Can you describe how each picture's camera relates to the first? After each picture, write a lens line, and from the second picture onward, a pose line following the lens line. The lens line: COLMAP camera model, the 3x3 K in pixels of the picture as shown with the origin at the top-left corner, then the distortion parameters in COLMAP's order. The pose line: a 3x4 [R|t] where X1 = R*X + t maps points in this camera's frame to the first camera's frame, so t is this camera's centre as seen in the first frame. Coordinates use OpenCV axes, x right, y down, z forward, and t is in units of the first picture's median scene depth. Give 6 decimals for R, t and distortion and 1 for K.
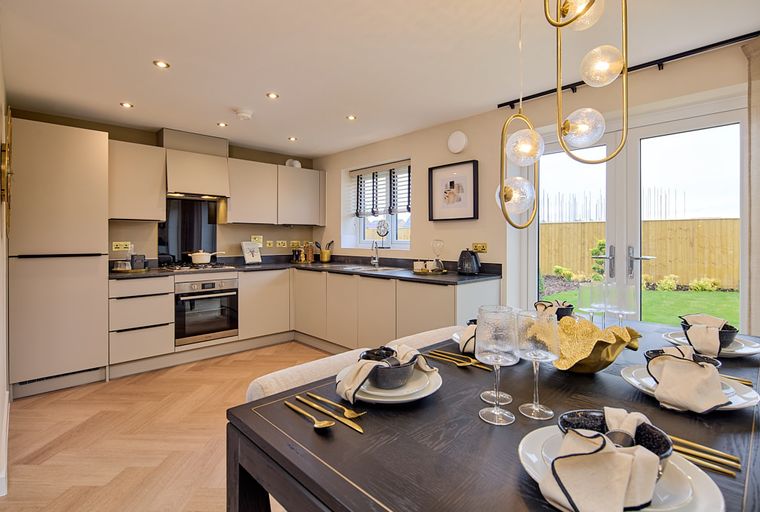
lens RADIAL K [[375.4, 0, 377.9], [0, 375.4, 233.9], [0, 0, 1]] dist [-0.000708, 0.000020]
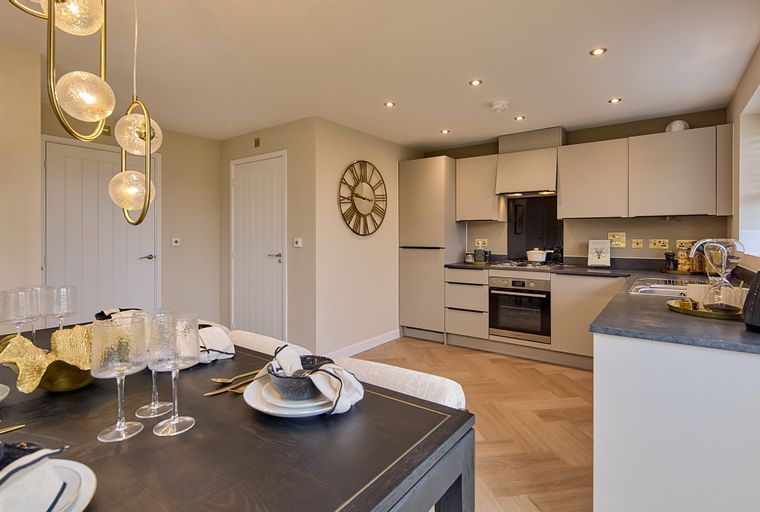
lens RADIAL K [[384.9, 0, 380.6], [0, 384.9, 228.7], [0, 0, 1]] dist [-0.000742, -0.000185]
pose [[0.170111, -0.020888, -0.985204, 0.486502], [0.009999, 0.999760, -0.019470, 0.009191], [0.985374, -0.006539, 0.170279, 0.464752]]
